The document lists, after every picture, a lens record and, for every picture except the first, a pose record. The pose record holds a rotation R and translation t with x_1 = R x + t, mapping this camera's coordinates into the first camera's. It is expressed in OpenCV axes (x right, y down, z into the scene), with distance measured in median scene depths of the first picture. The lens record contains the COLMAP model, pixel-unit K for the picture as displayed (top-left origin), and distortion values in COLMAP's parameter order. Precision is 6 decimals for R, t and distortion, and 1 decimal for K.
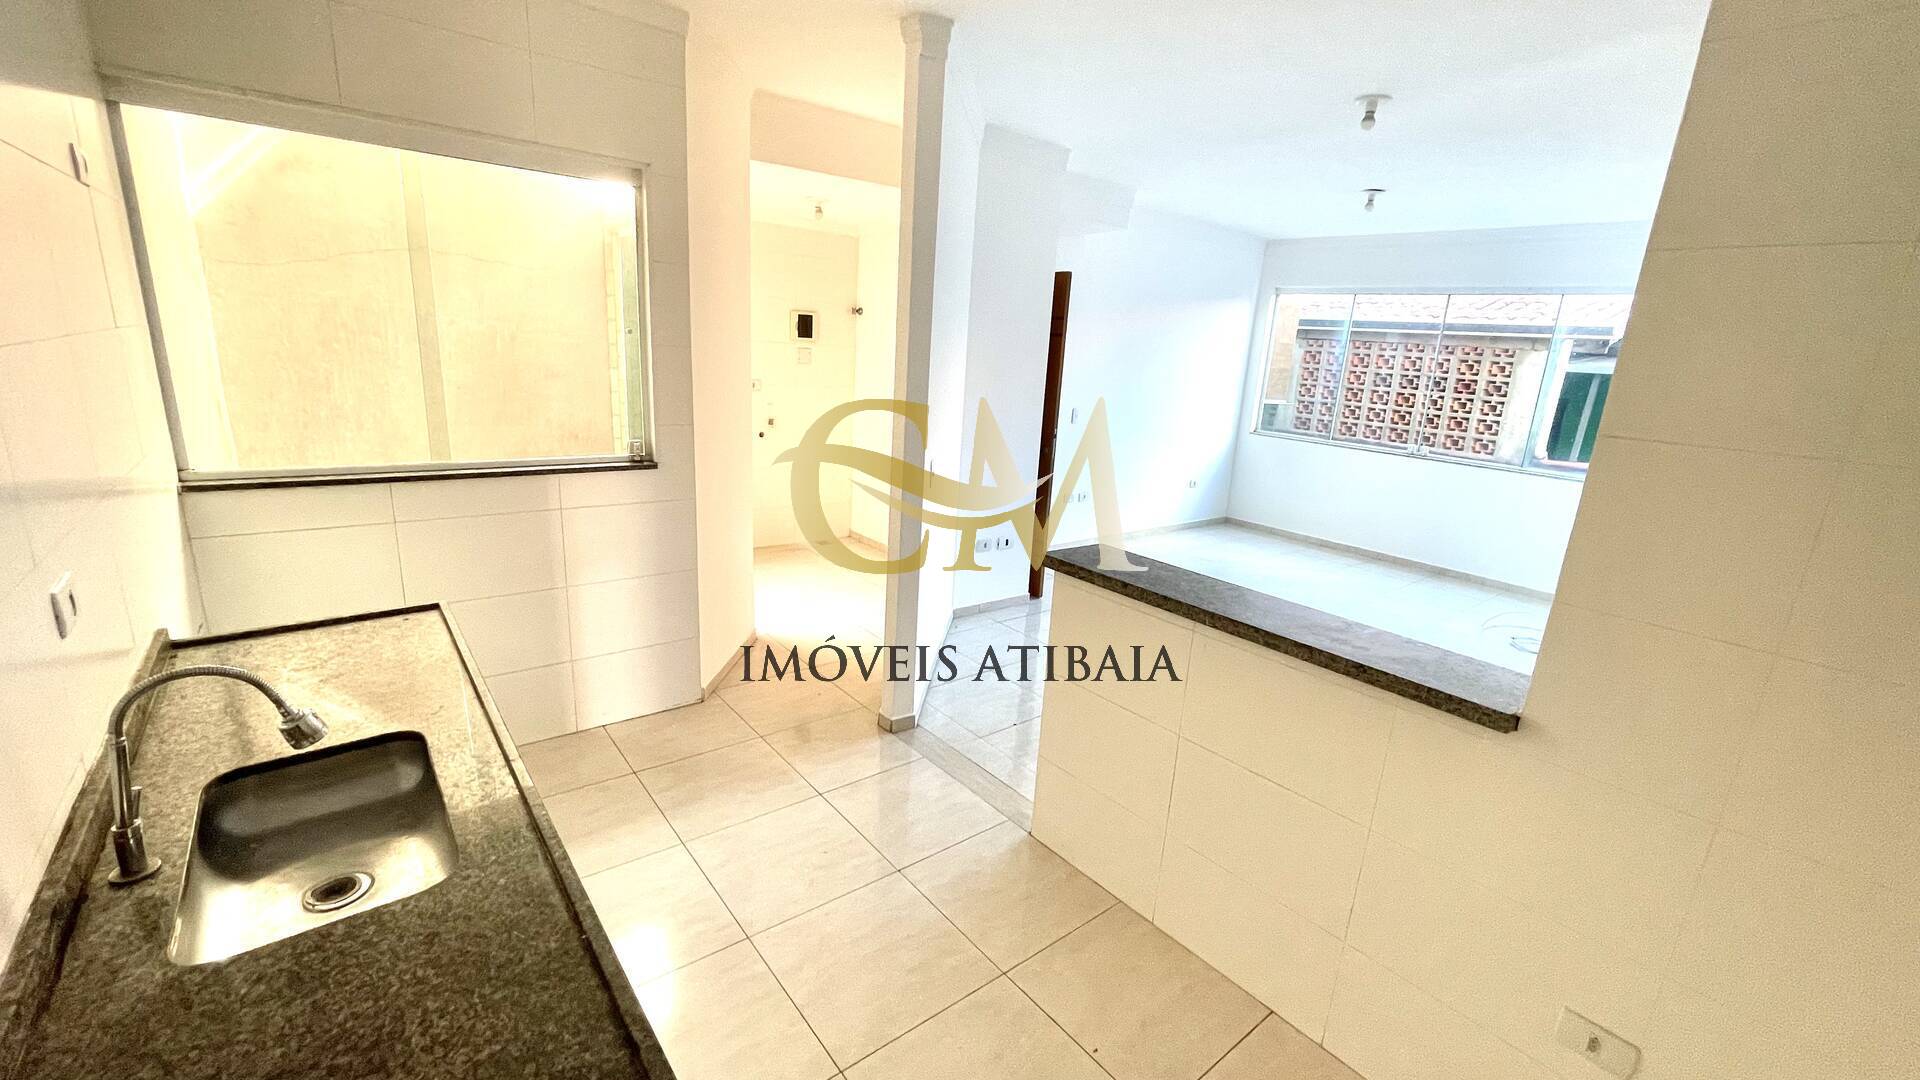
lens RADIAL K [[774.0, 0, 951.6], [0, 774.0, 541.0], [0, 0, 1]] dist [-0.000687, 0.000941]
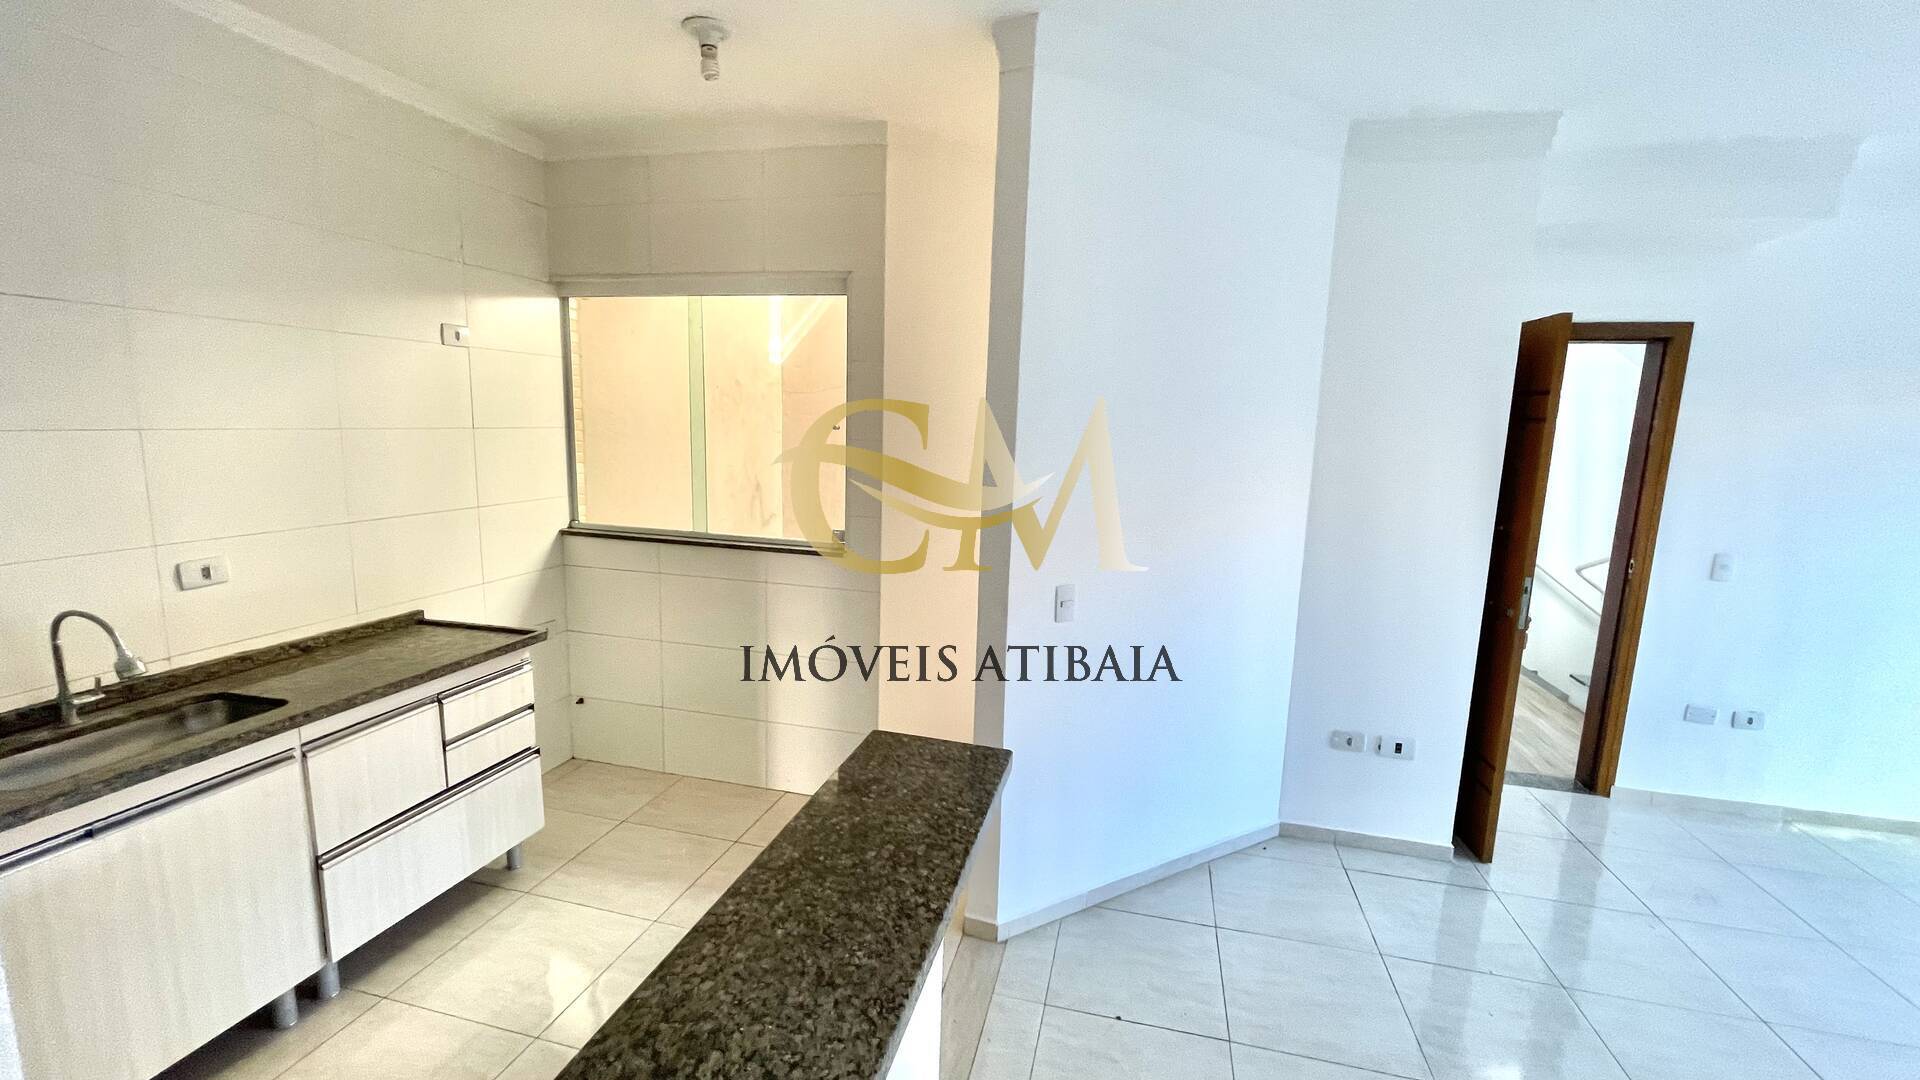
lens RADIAL K [[774.0, 0, 976.5], [0, 774.0, 542.0], [0, 0, 1]] dist [-0.000687, 0.000941]
pose [[0.606622, 0.084212, -0.790517, 0.628403], [-0.196722, 0.979350, -0.046632, -0.118486], [0.770266, 0.183800, 0.610662, 0.600043]]
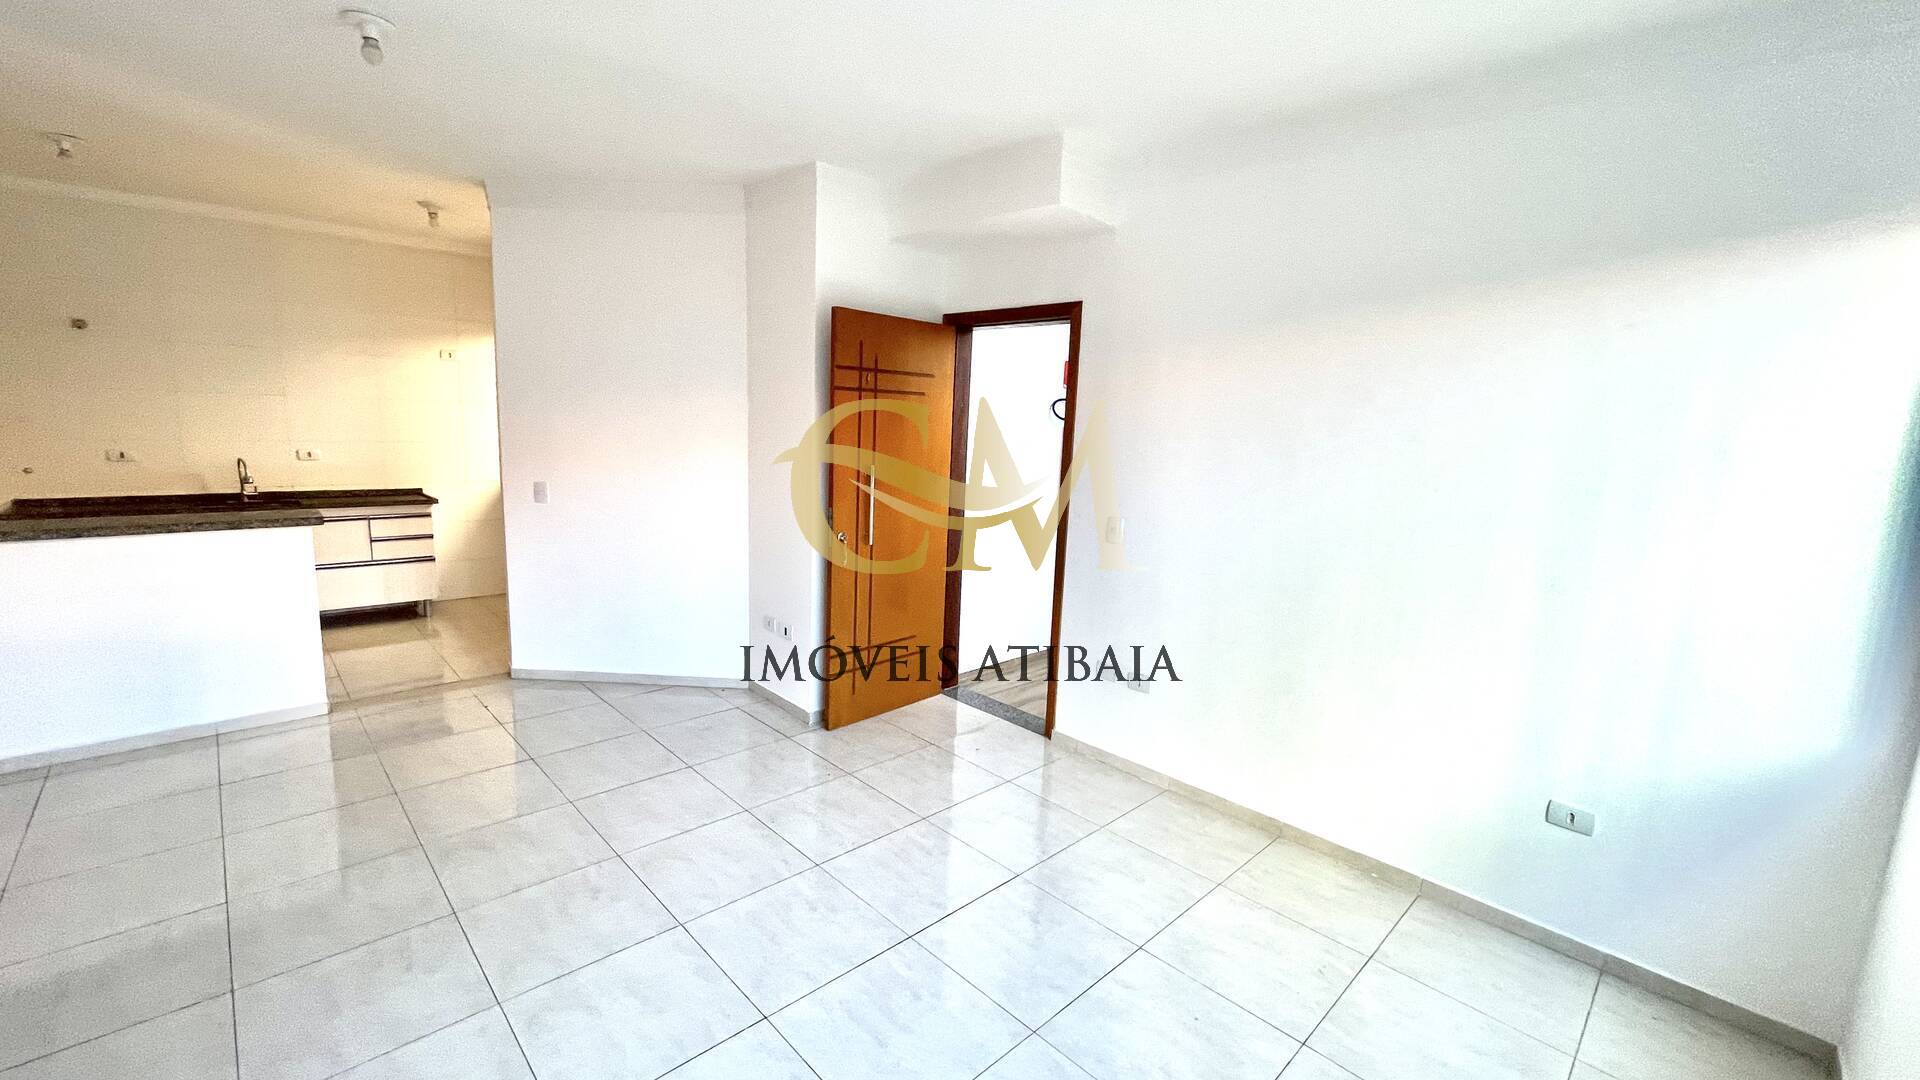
lens RADIAL K [[774.0, 0, 967.2], [0, 774.0, 543.0], [0, 0, 1]] dist [-0.000687, 0.000941]
pose [[0.096970, 0.107386, -0.989477, 1.762571], [-0.284171, 0.955766, 0.075879, -0.406849], [0.953857, 0.273823, 0.123197, 2.032477]]
